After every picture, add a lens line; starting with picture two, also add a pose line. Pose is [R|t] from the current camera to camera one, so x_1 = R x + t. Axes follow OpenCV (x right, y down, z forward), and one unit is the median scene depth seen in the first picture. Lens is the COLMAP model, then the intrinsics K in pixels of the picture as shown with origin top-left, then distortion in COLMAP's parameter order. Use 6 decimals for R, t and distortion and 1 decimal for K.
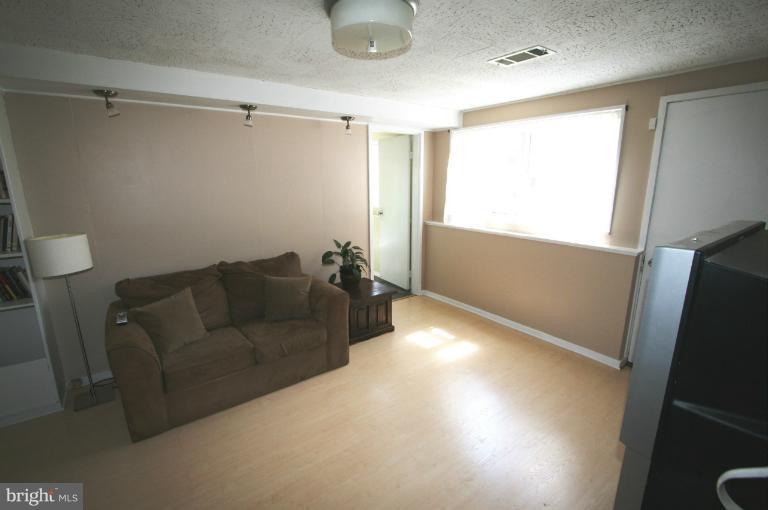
lens RADIAL K [[352.3, 0, 384.0], [0, 352.3, 255.1], [0, 0, 1]] dist [-0.011873, 0.000754]
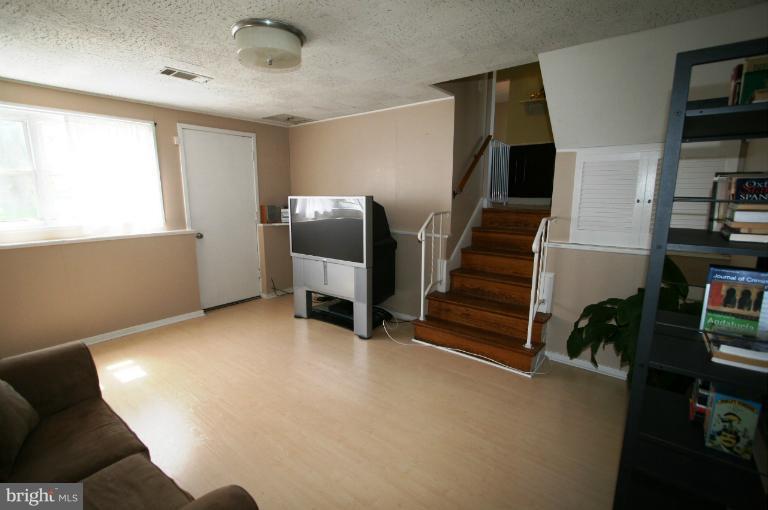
lens RADIAL K [[352.3, 0, 383.6], [0, 352.3, 257.6], [0, 0, 1]] dist [-0.011873, 0.000754]
pose [[-0.290320, -0.178853, 0.940067, -0.865492], [0.203854, 0.948269, 0.243370, -0.094222], [-0.934964, 0.262292, -0.238842, 0.644552]]
